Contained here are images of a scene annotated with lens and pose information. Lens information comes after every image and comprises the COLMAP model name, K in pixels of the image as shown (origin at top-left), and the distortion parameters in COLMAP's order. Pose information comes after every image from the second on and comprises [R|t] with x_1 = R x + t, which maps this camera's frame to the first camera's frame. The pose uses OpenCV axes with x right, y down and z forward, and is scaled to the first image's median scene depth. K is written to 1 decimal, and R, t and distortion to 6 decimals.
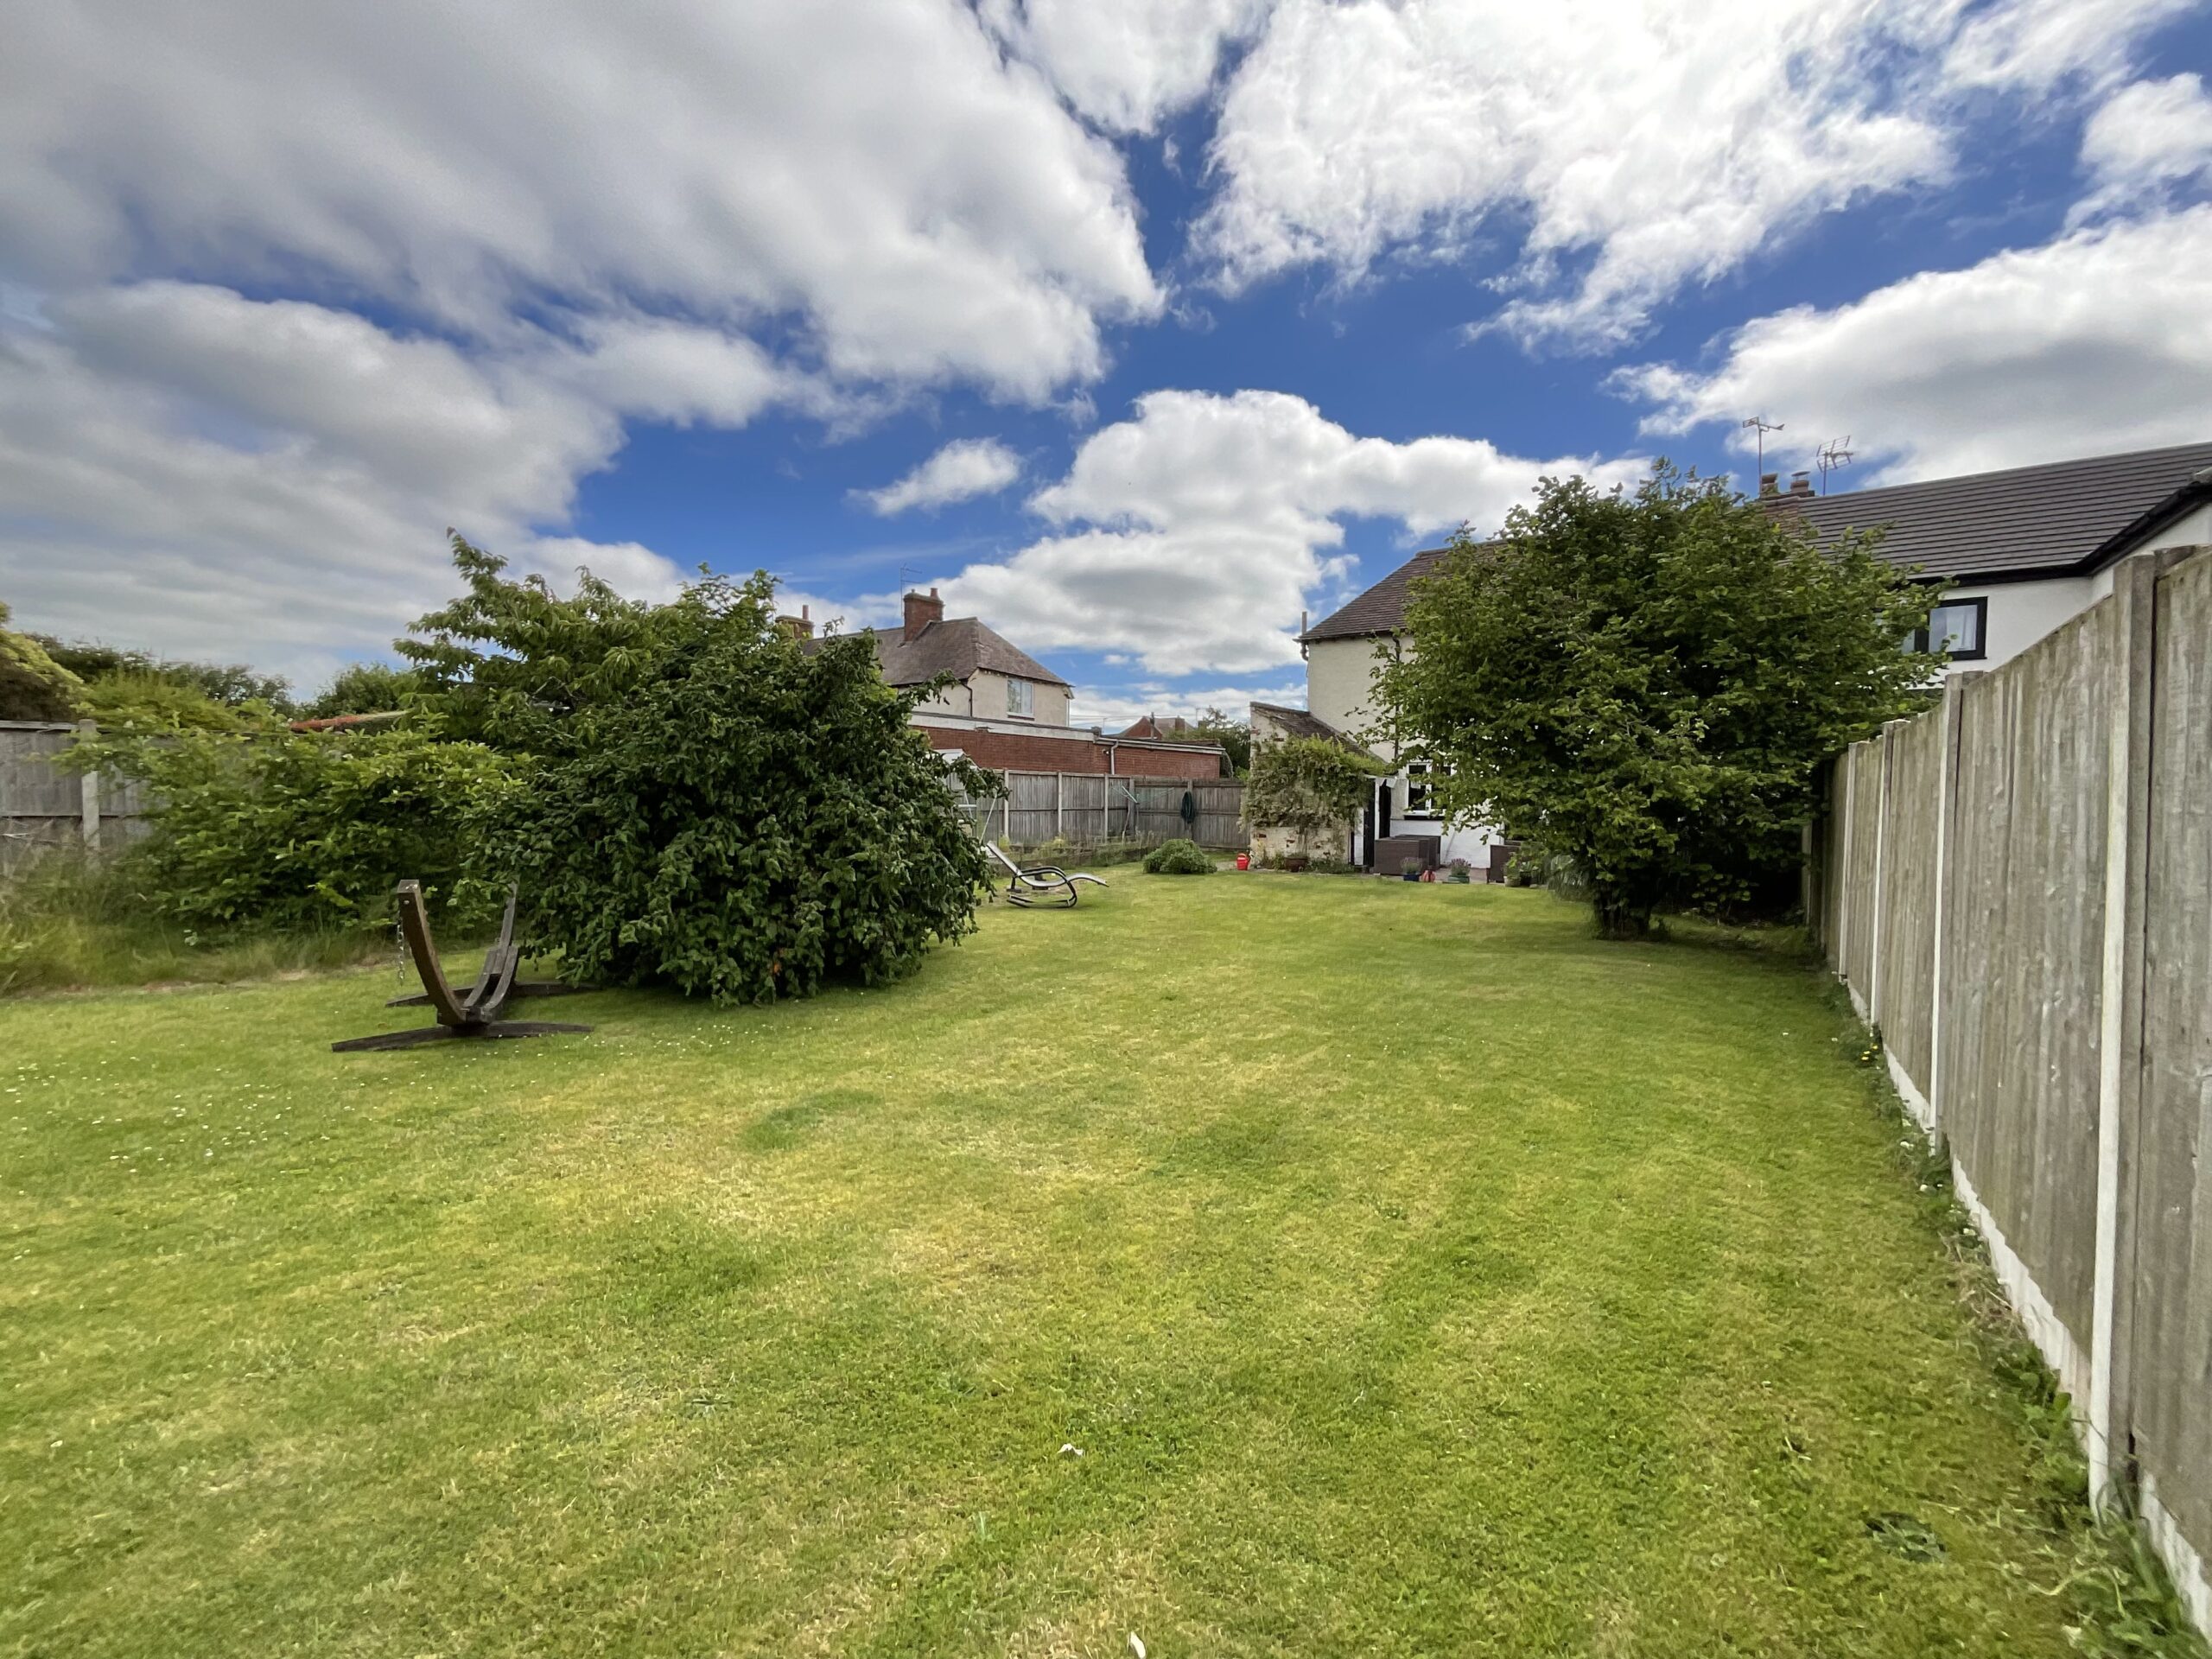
lens RADIAL K [[902.6, 0, 1099.3], [0, 902.6, 829.3], [0, 0, 1]] dist [0.021726, -0.010233]
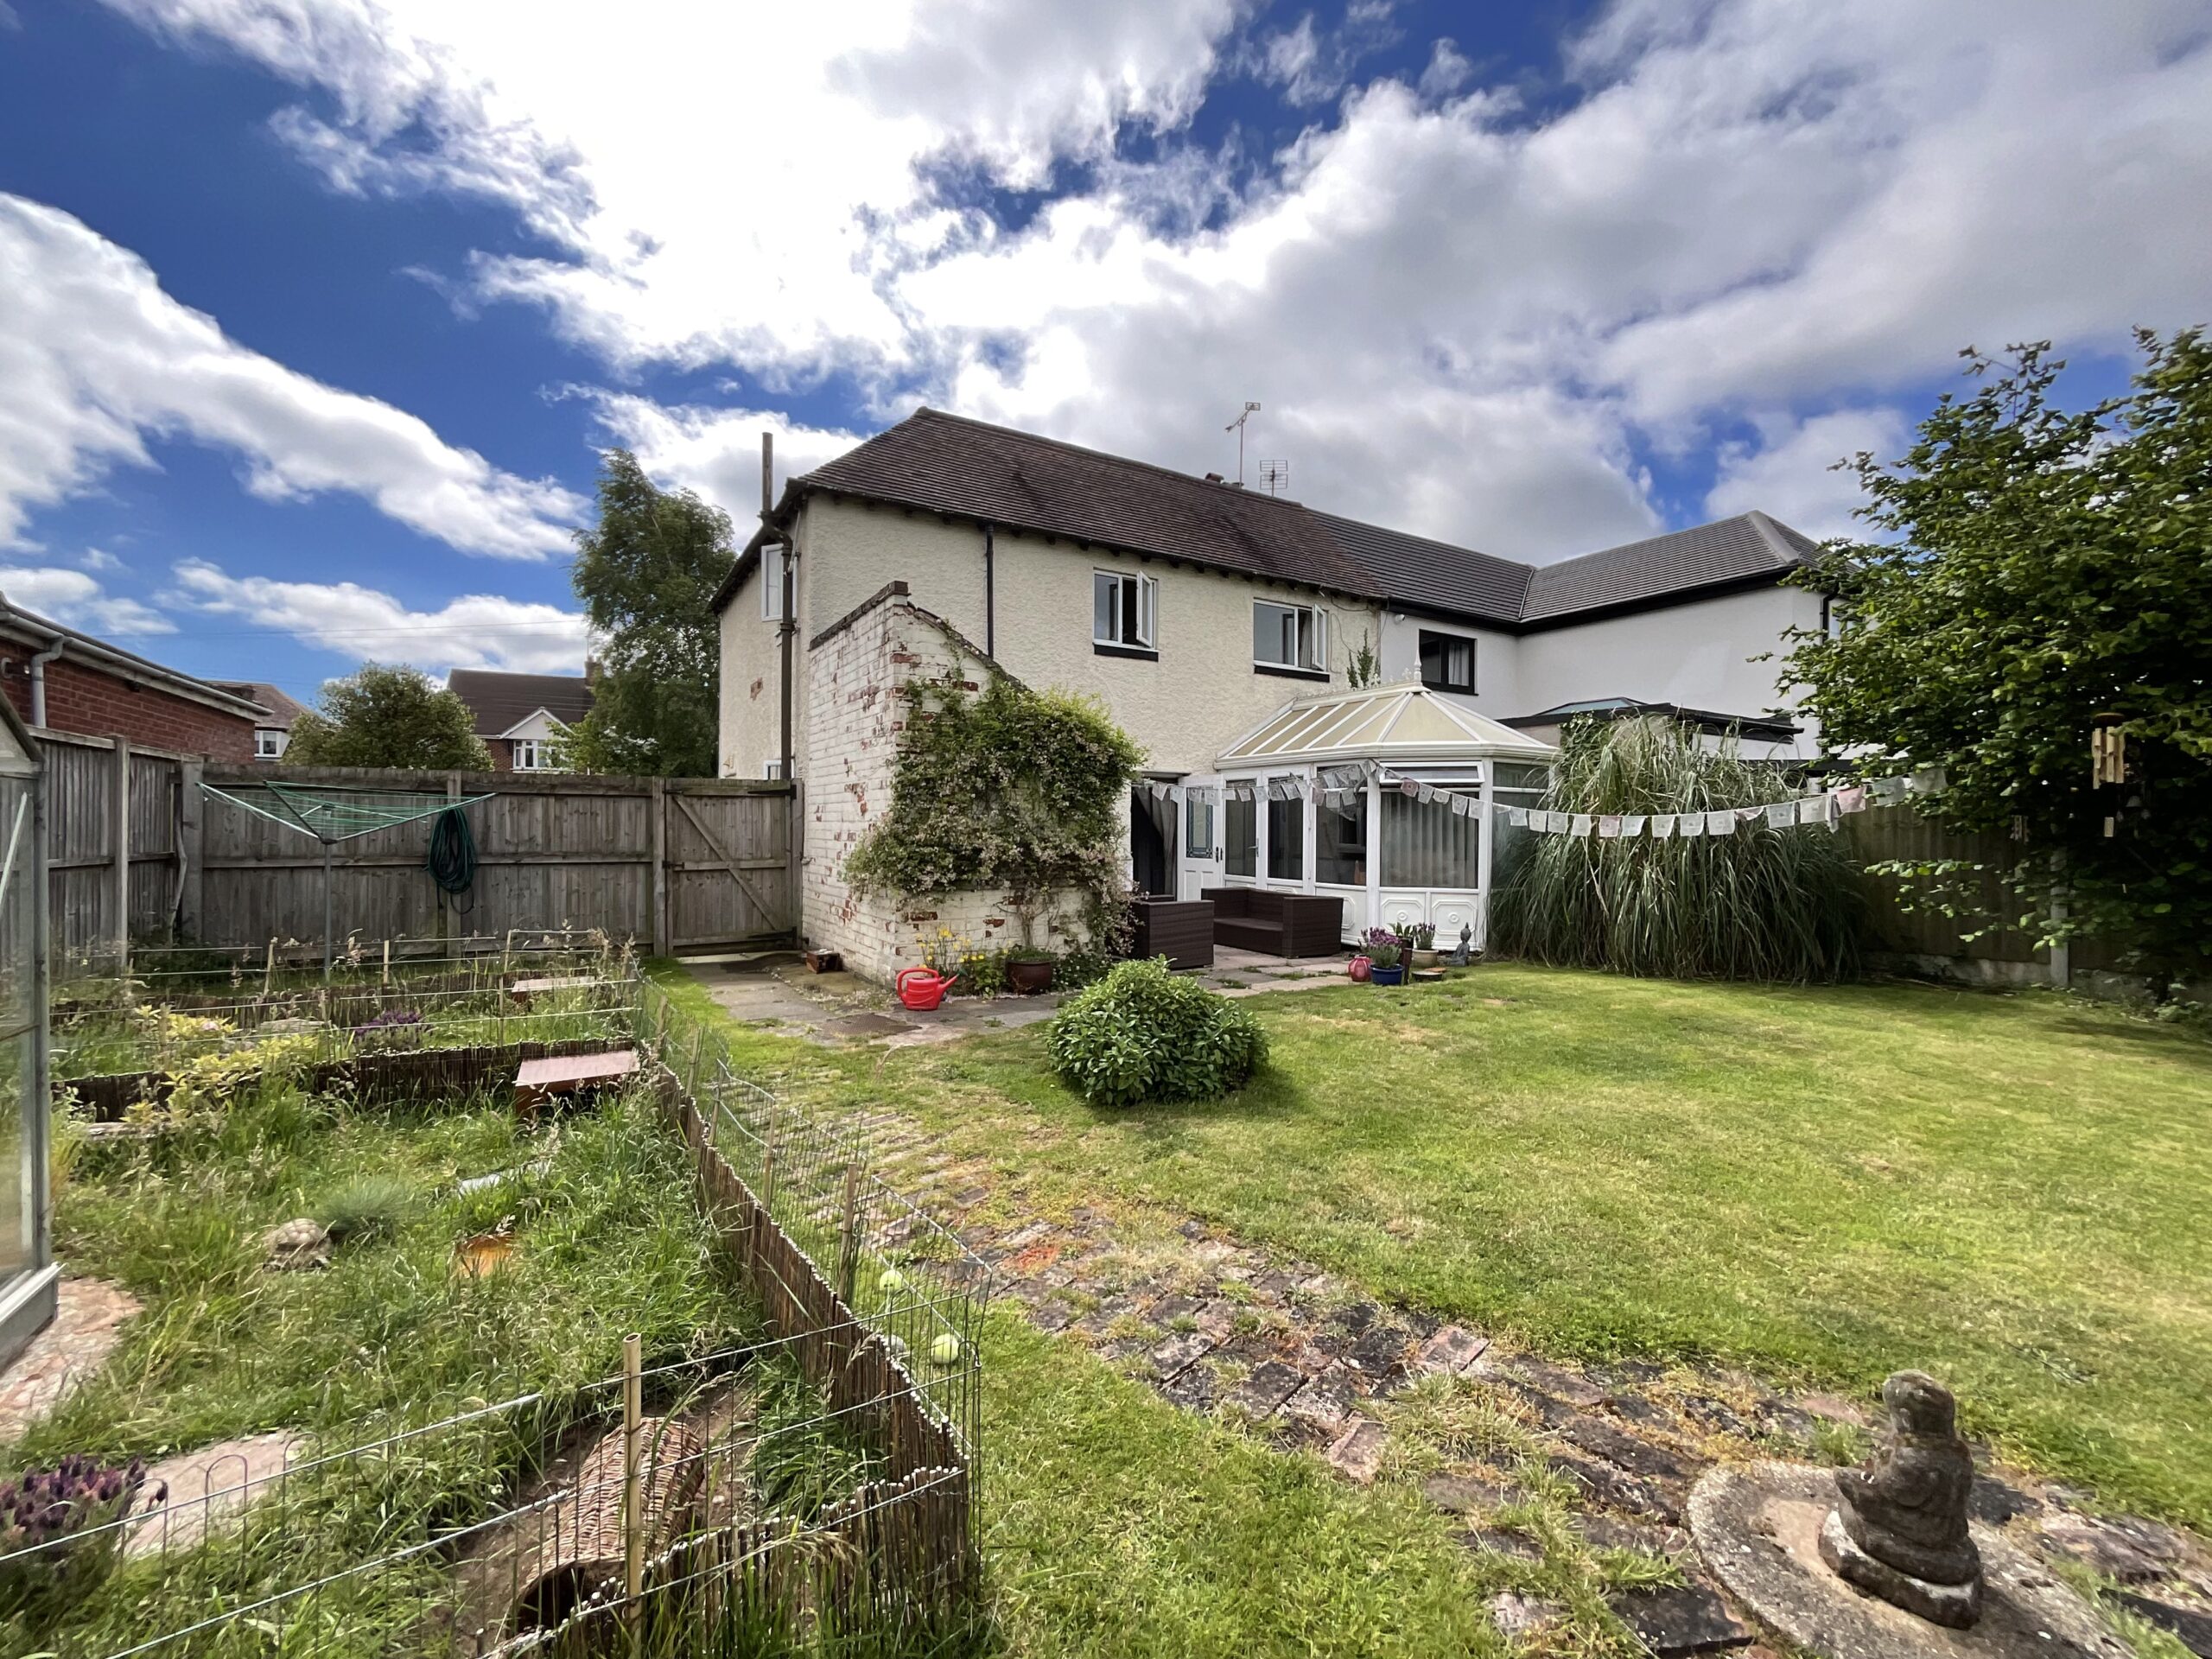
lens RADIAL K [[902.6, 0, 1099.3], [0, 902.6, 829.3], [0, 0, 1]] dist [0.021726, -0.010233]
pose [[0.484370, 0.011804, 0.874784, -0.120355], [0.033530, 0.998924, -0.032044, -0.013936], [-0.874220, 0.044853, 0.483453, 0.716610]]
